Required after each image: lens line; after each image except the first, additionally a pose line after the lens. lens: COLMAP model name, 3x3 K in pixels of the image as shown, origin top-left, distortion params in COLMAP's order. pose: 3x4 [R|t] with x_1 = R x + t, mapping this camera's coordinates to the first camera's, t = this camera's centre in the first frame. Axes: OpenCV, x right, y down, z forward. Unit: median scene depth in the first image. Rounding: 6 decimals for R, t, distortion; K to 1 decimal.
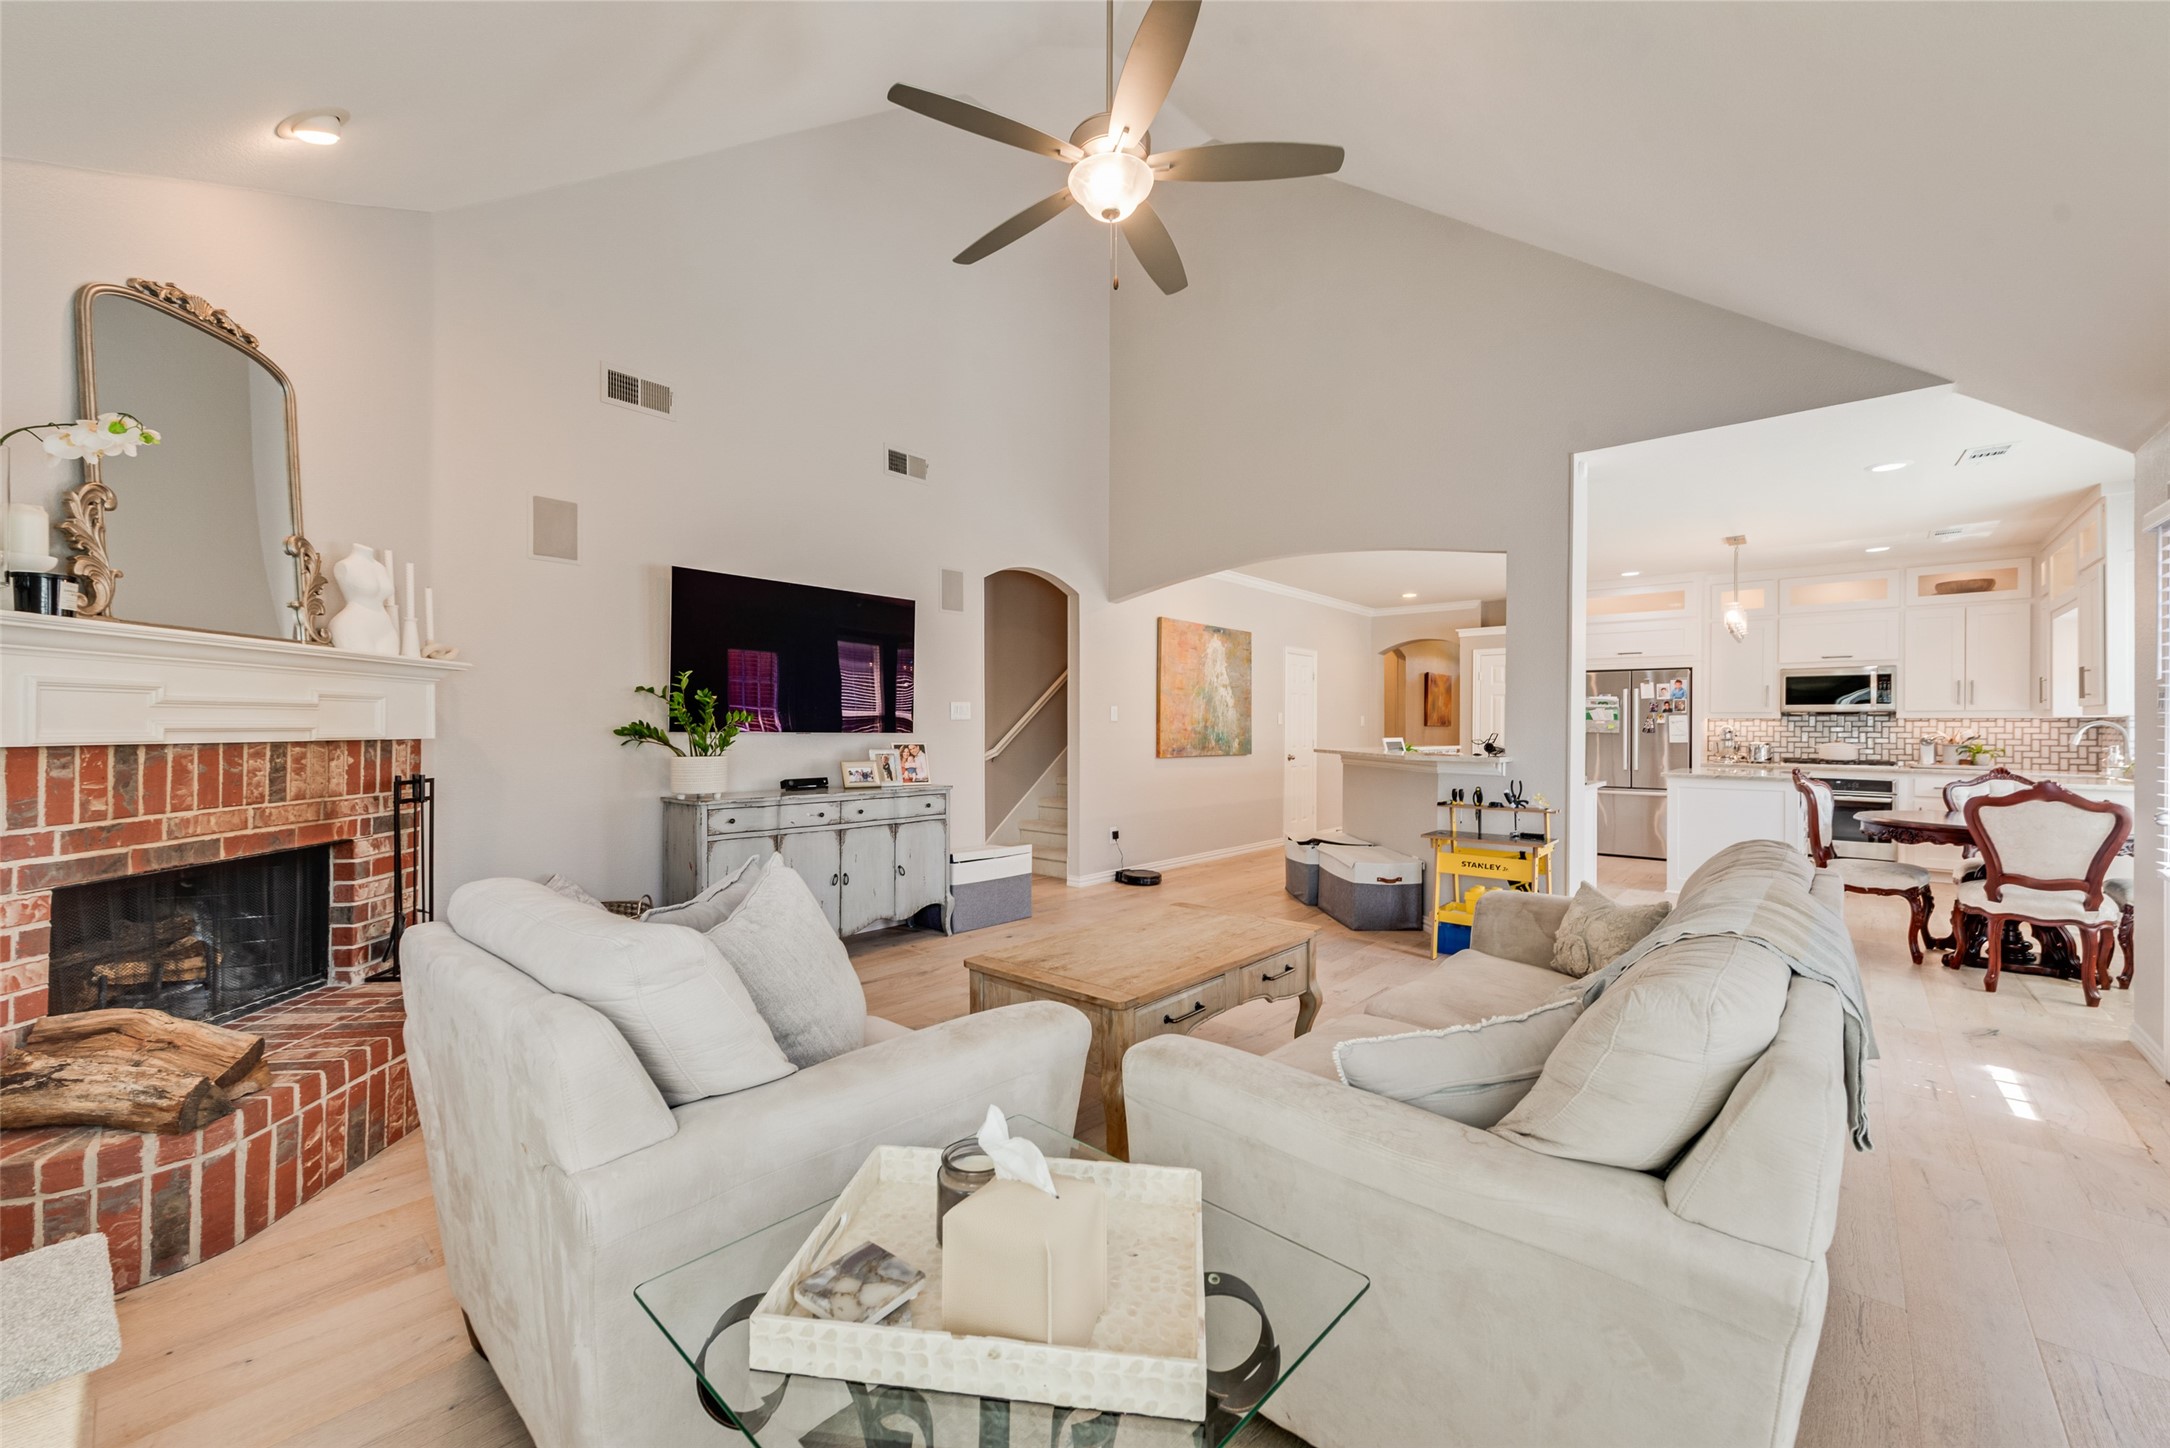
lens RADIAL K [[841.6, 0, 1083.1], [0, 841.6, 730.4], [0, 0, 1]] dist [0.003100, 0.000026]
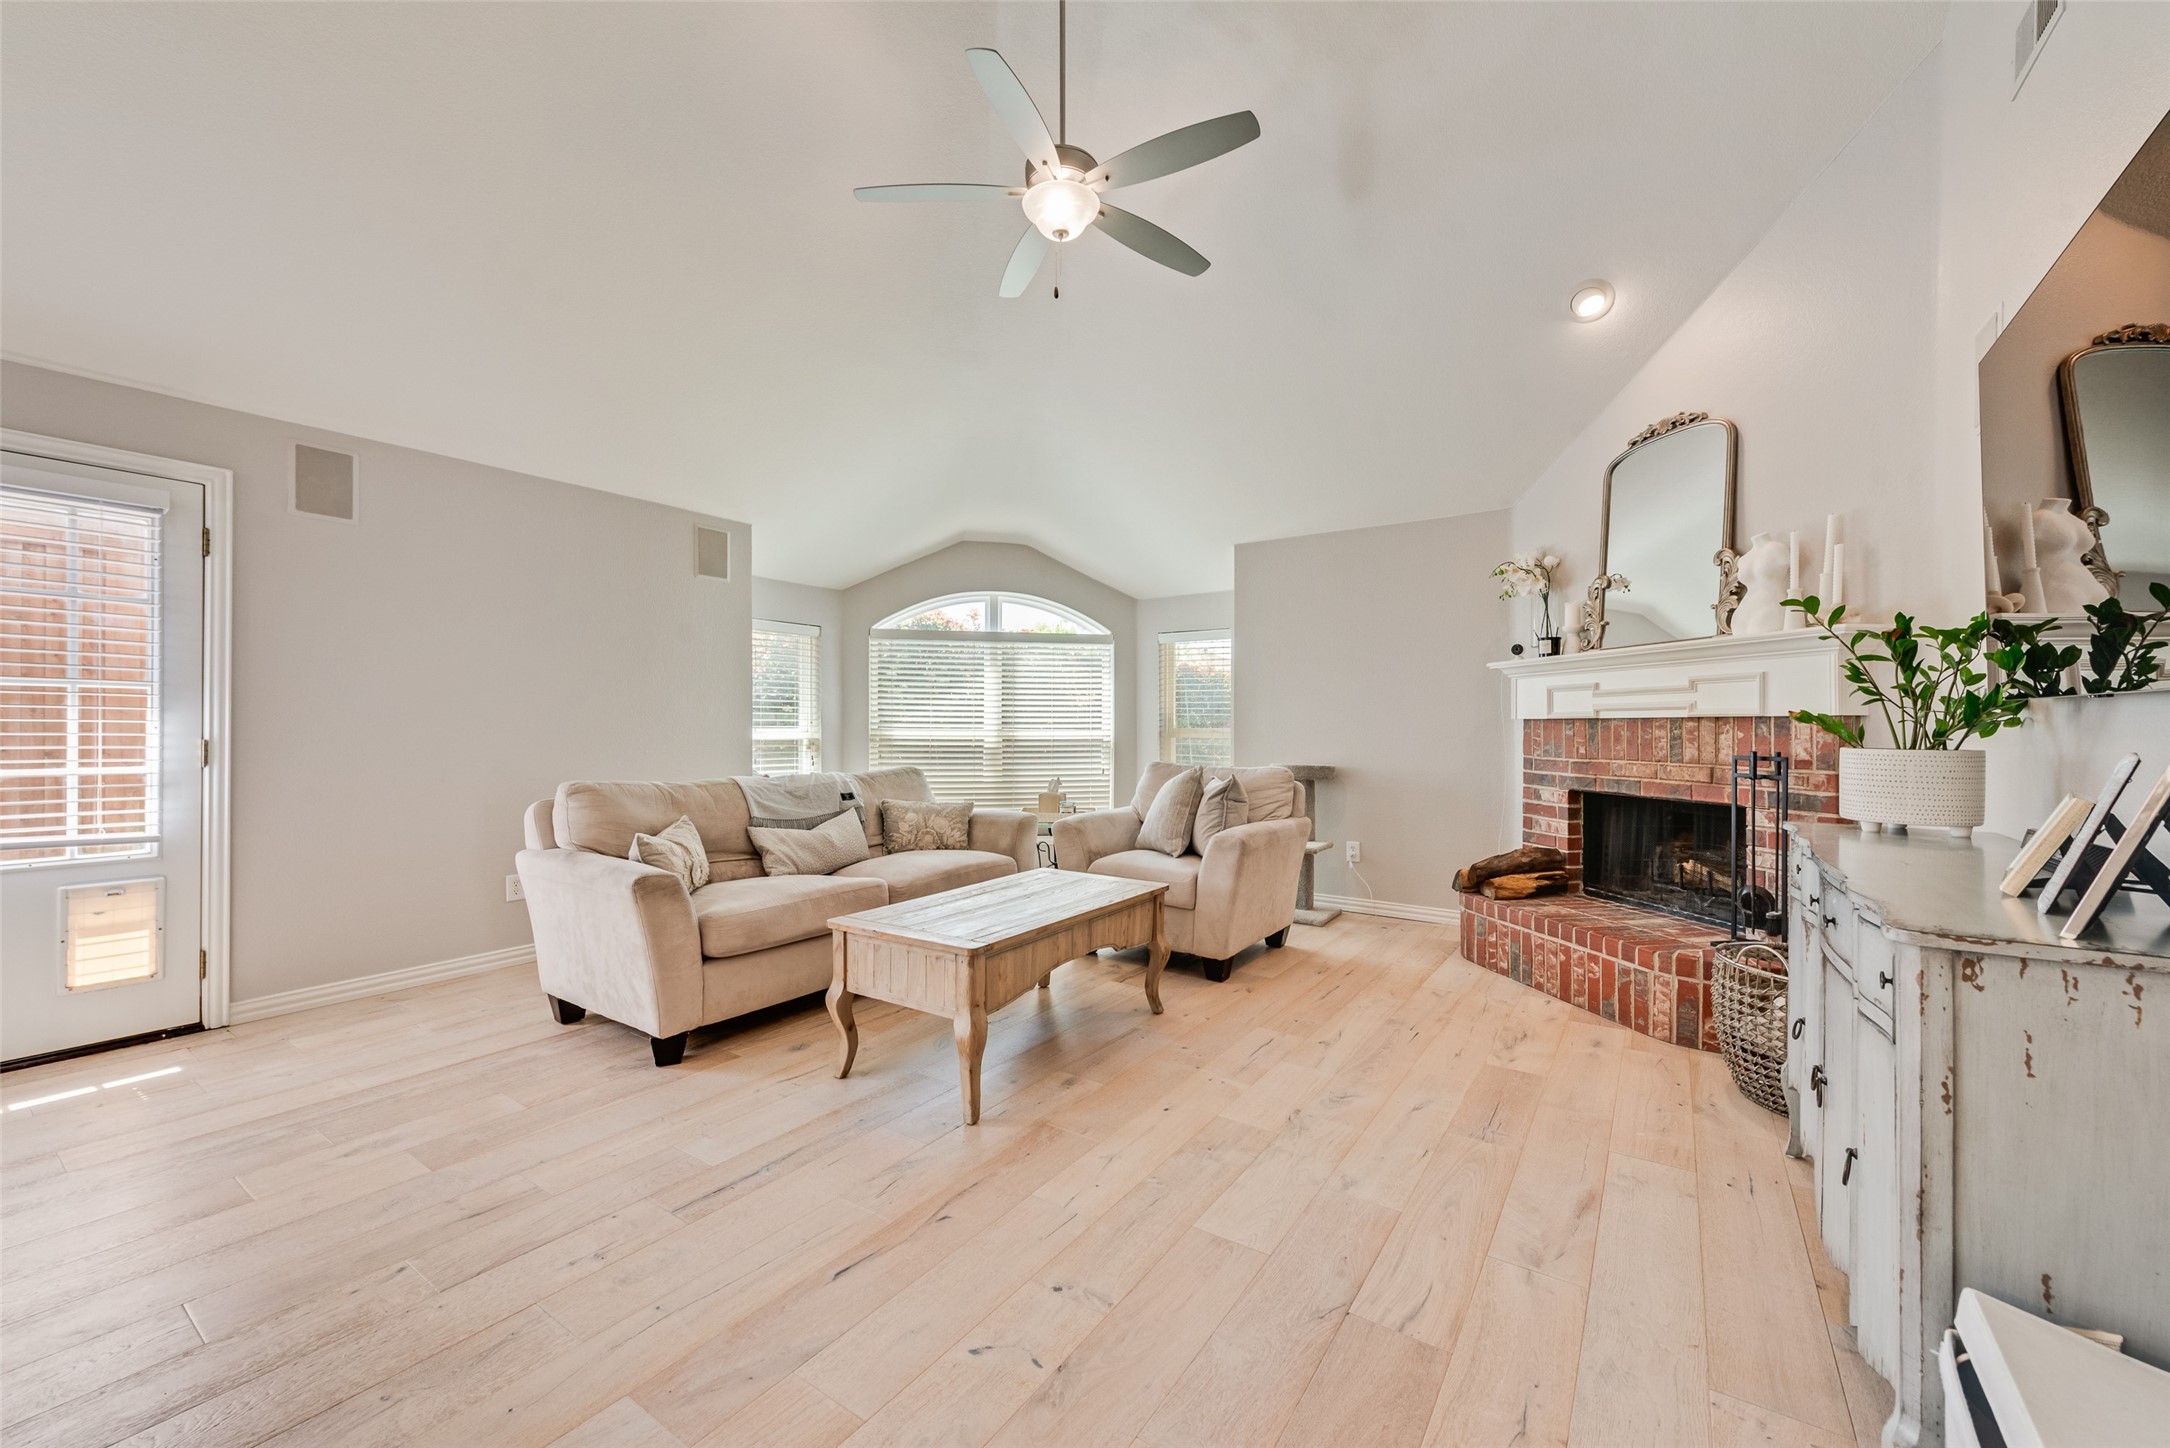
lens RADIAL K [[855.0, 0, 1067.3], [0, 855.0, 722.7], [0, 0, 1]] dist [0.009737, -0.000015]
pose [[-0.993083, -0.005785, -0.117275, 0.140662], [-0.005788, 0.999983, -0.000318, 0.024428], [0.117275, 0.000363, -0.993099, 1.962803]]
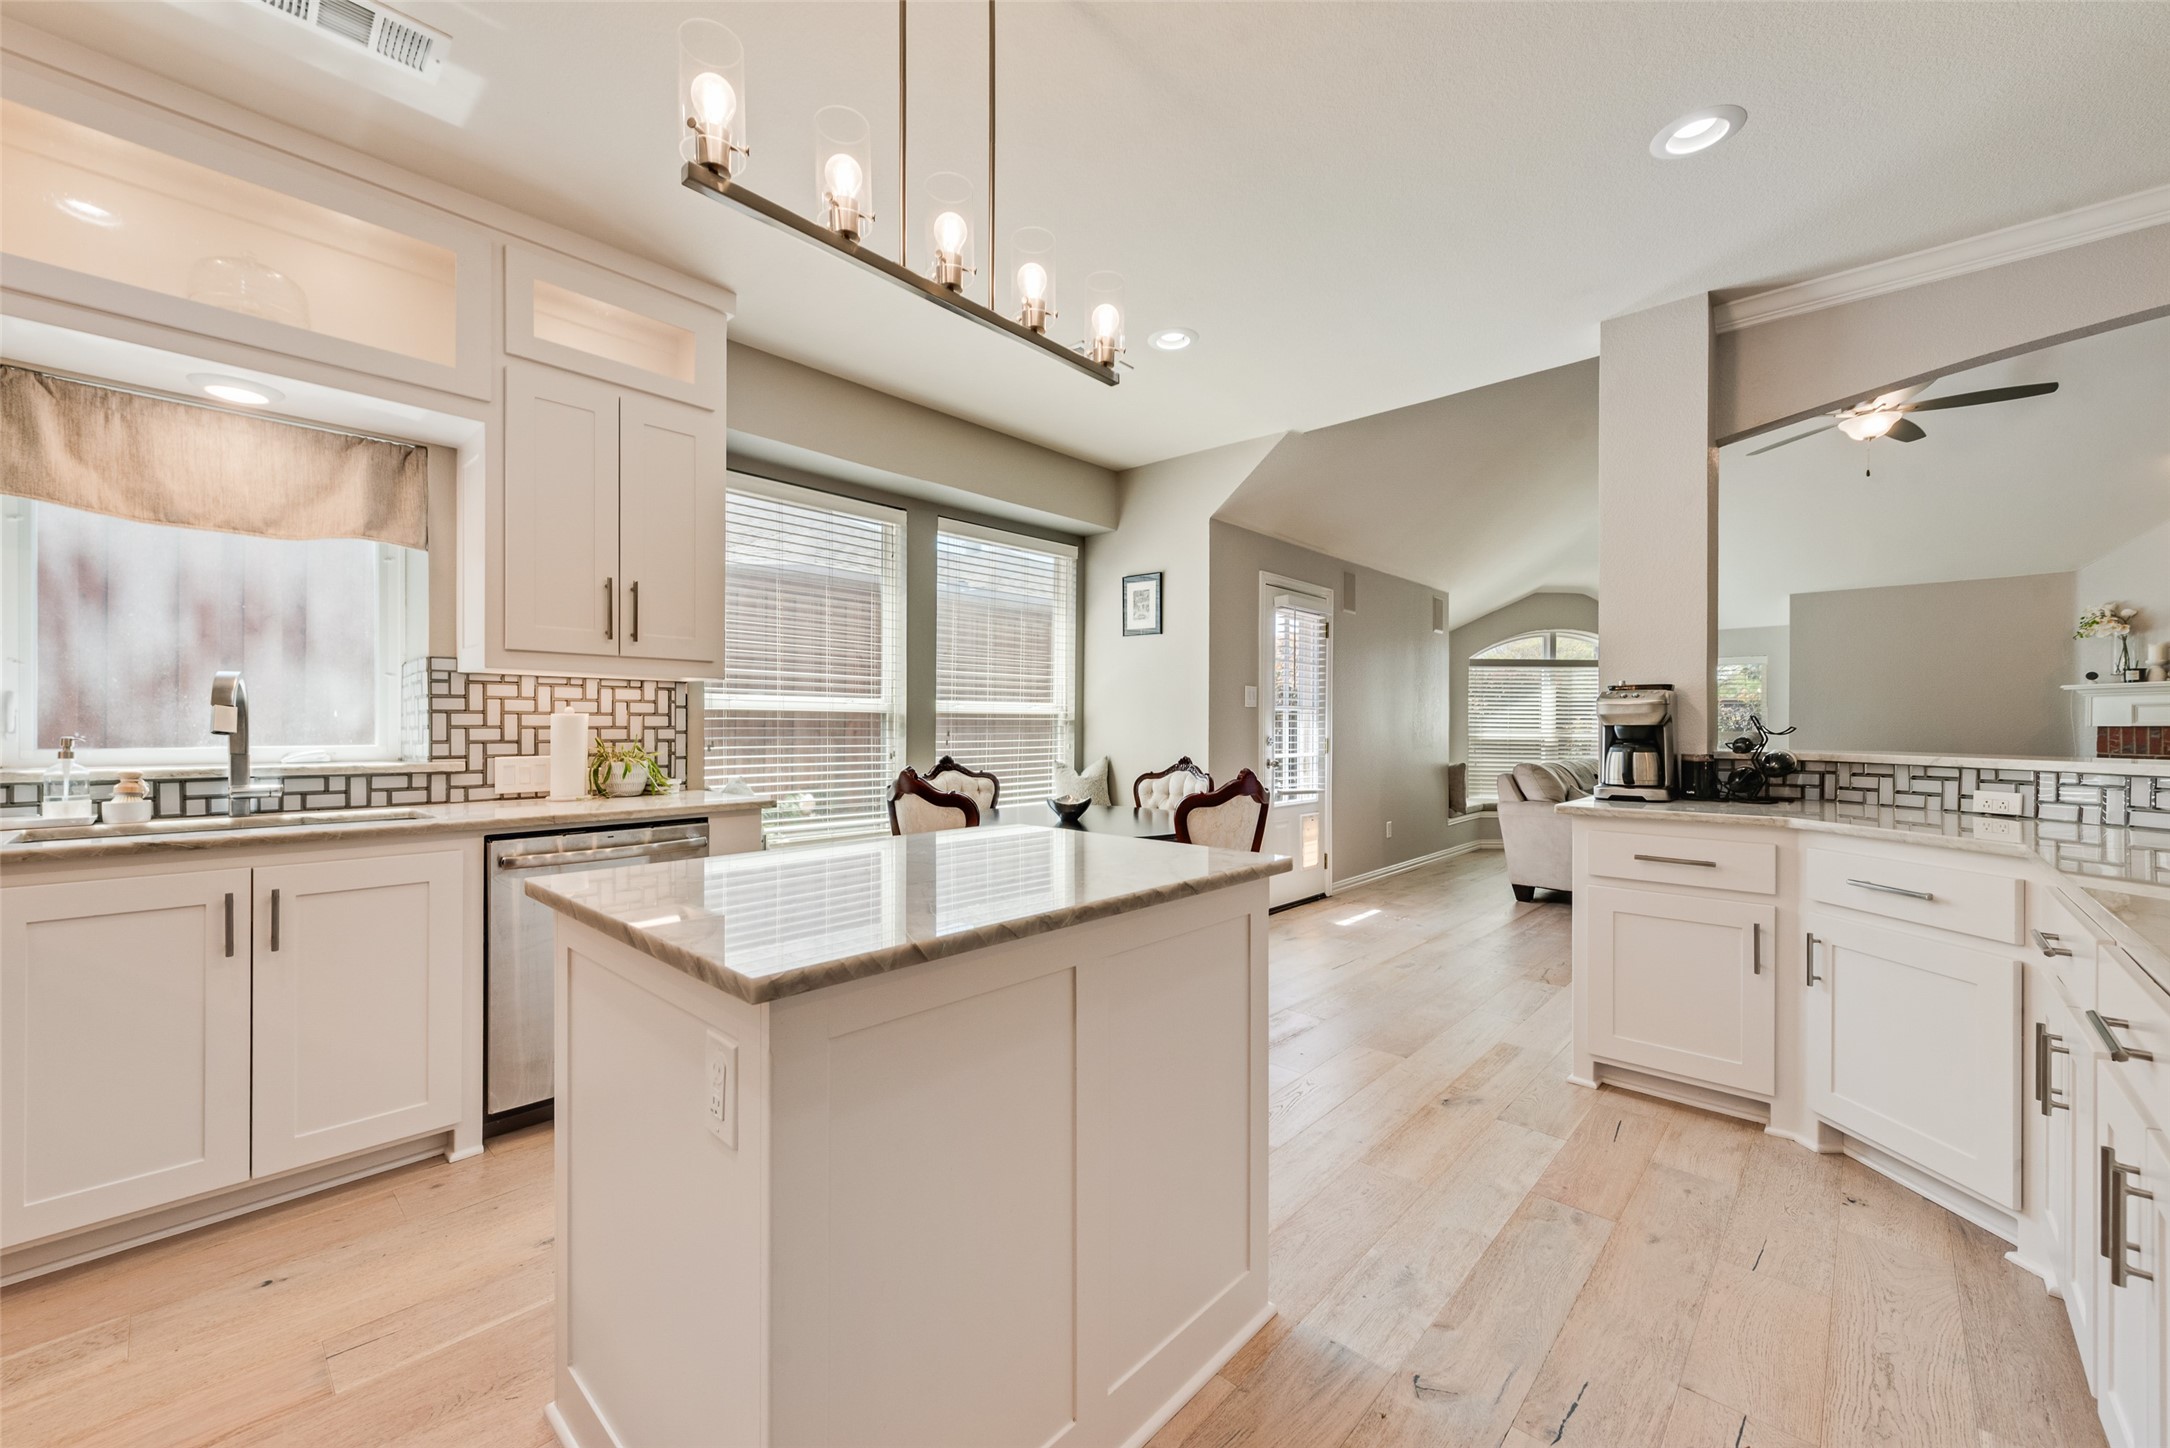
lens RADIAL K [[855.0, 0, 1067.3], [0, 855.0, 722.7], [0, 0, 1]] dist [0.009737, -0.000015]
pose [[-0.999670, -0.006334, 0.024888, 1.586824], [-0.006317, 0.999980, 0.000730, 0.017696], [-0.024892, 0.000573, -0.999690, 2.704954]]
